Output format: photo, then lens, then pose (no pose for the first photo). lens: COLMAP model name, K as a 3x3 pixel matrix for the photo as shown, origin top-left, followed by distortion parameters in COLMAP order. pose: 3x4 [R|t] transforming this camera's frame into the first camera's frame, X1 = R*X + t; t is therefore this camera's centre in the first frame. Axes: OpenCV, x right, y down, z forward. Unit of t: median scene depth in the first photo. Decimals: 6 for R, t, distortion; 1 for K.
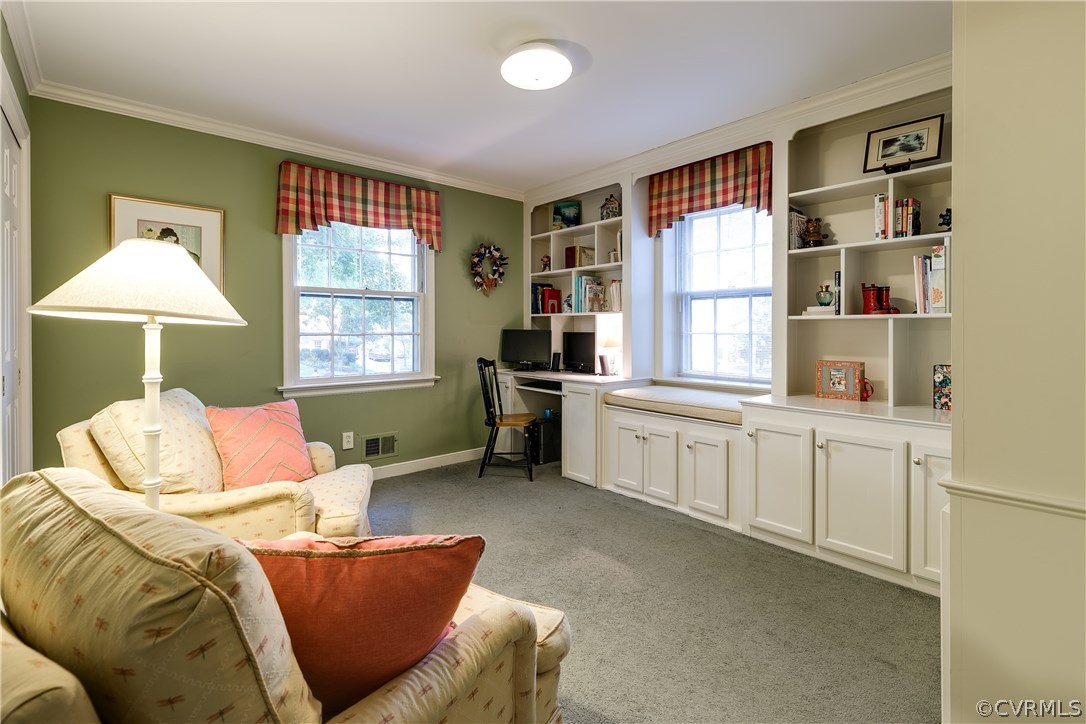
lens RADIAL K [[507.1, 0, 541.1], [0, 507.1, 332.8], [0, 0, 1]] dist [-0.000727, -0.000025]
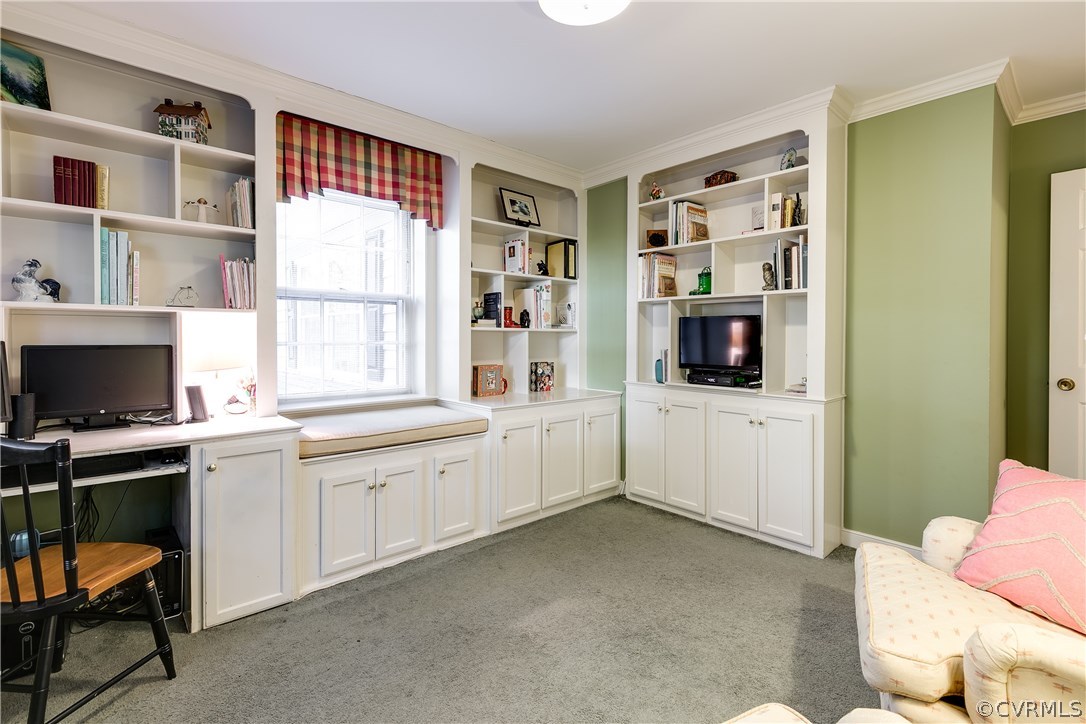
lens RADIAL K [[489.4, 0, 553.4], [0, 489.4, 341.7], [0, 0, 1]] dist [0.003549, -0.000100]
pose [[-0.023705, -0.007258, 0.999693, -0.487829], [0.004837, 0.999961, 0.007374, -0.006994], [-0.999707, 0.005011, -0.023669, 0.710768]]
